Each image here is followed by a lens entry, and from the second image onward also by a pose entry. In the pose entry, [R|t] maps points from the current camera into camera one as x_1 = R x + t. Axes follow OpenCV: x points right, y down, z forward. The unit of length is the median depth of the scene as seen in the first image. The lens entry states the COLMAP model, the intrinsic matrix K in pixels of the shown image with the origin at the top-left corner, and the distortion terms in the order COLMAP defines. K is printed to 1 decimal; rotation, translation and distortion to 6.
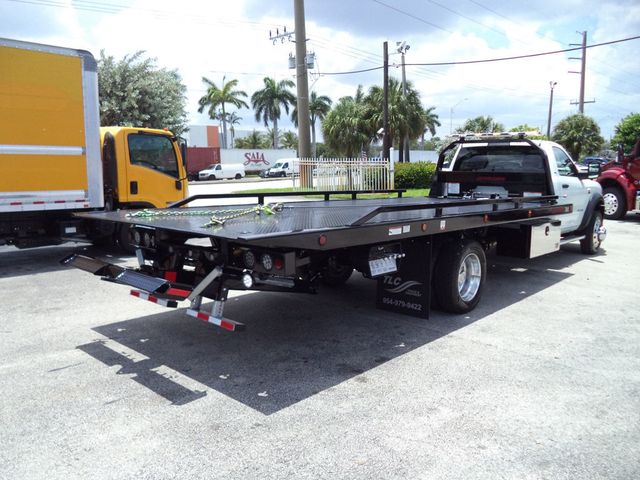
lens RADIAL K [[519.3, 0, 323.3], [0, 519.3, 242.9], [0, 0, 1]] dist [-0.027942, -0.000998]
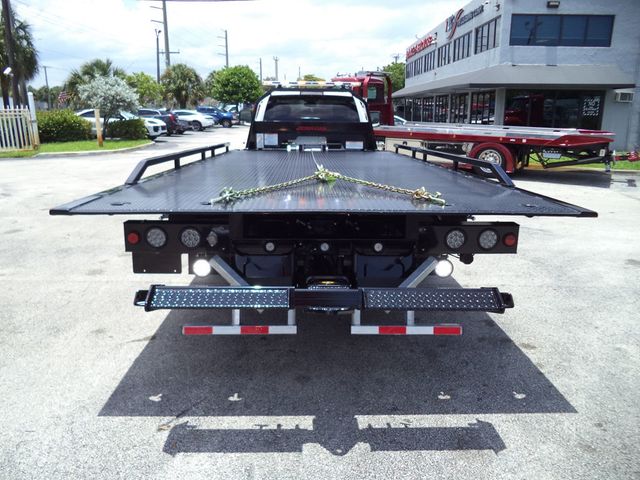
lens RADIAL K [[519.3, 0, 320.5], [0, 519.3, 242.7], [0, 0, 1]] dist [-0.027942, -0.000998]
pose [[0.715630, -0.159977, 0.679912, -0.364379], [0.095001, 0.986665, 0.132162, -0.037860], [-0.691988, -0.029987, 0.721286, 0.263333]]
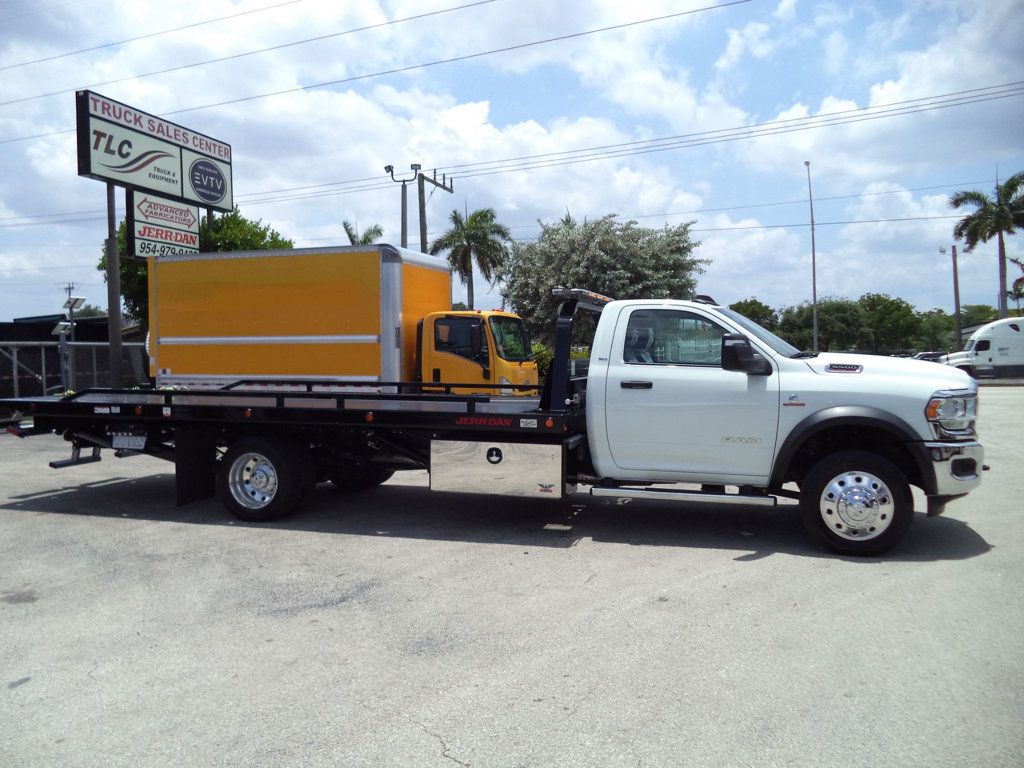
lens RADIAL K [[830.9, 0, 510.4], [0, 830.9, 390.7], [0, 0, 1]] dist [-0.027942, -0.000998]
pose [[0.426123, 0.037548, -0.903886, 1.117755], [-0.123644, 0.992180, -0.017074, -0.073814], [0.896176, 0.119035, 0.427433, 0.503793]]
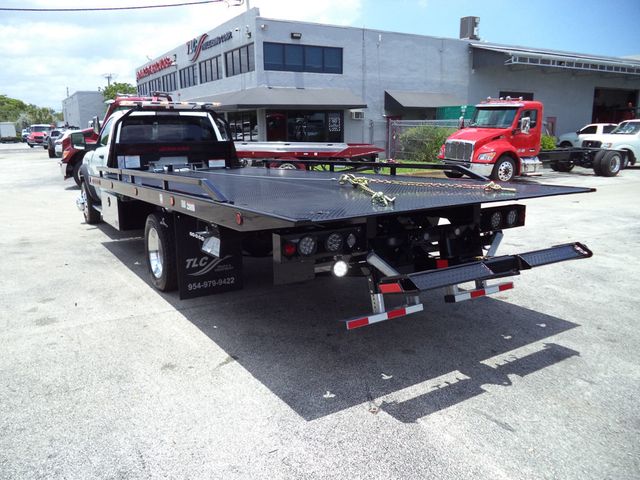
lens RADIAL K [[519.3, 0, 324.4], [0, 519.3, 238.9], [0, 0, 1]] dist [-0.027942, -0.000998]
pose [[0.255277, -0.192419, 0.947528, -0.549440], [0.155930, 0.975362, 0.156061, -0.065944], [-0.954211, 0.107909, 0.278991, 0.469813]]
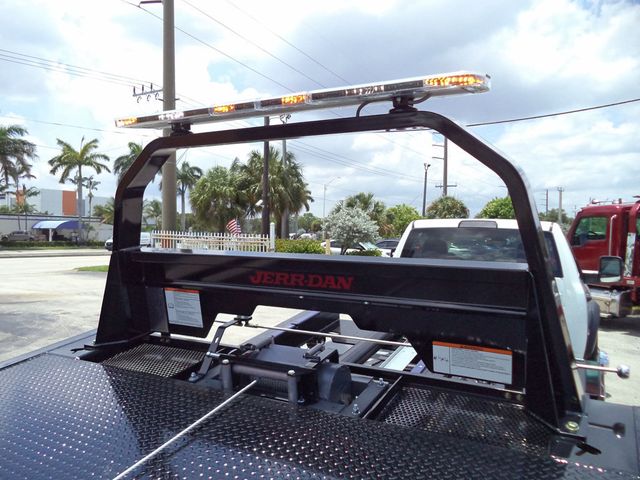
lens RADIAL K [[519.3, 0, 321.8], [0, 519.3, 240.5], [0, 0, 1]] dist [-0.027942, -0.000998]
pose [[0.970146, 0.030310, 0.240619, 0.018815], [0.004666, 0.989643, -0.143473, -0.089771], [-0.242475, 0.140312, 0.959957, 0.467632]]
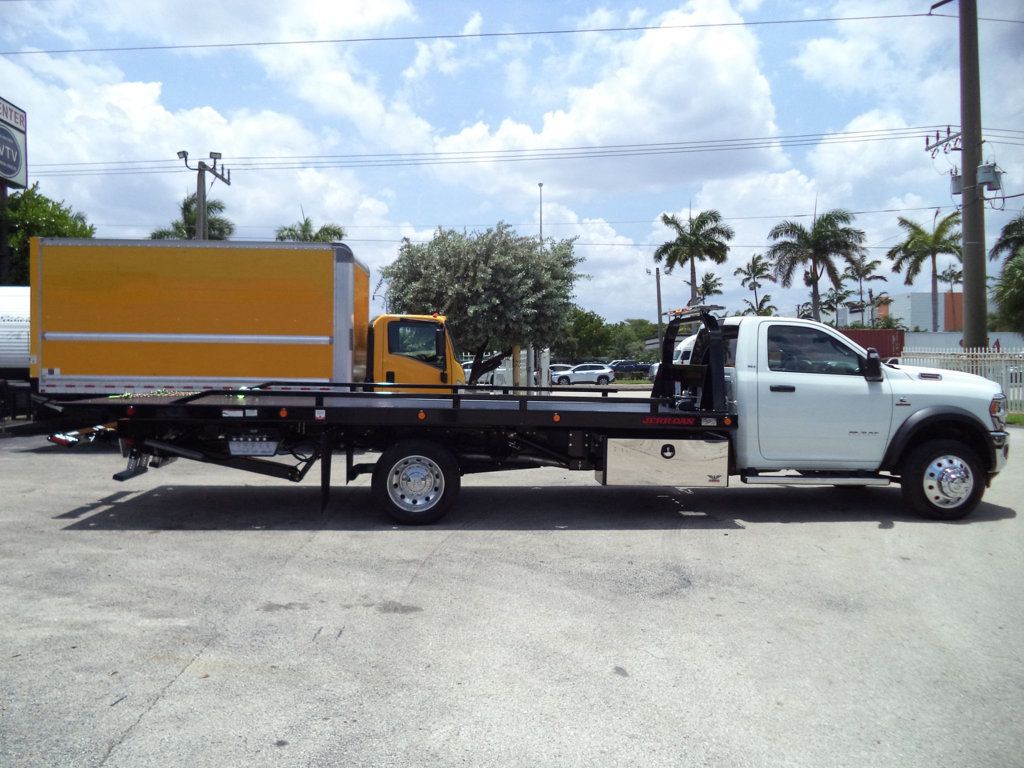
lens RADIAL K [[830.9, 0, 500.7], [0, 830.9, 404.3], [0, 0, 1]] dist [-0.027942, -0.000998]
pose [[0.725612, 0.046379, -0.686539, 0.864870], [-0.109916, 0.992727, -0.049109, -0.008426], [0.679268, 0.111096, 0.725433, 0.048359]]
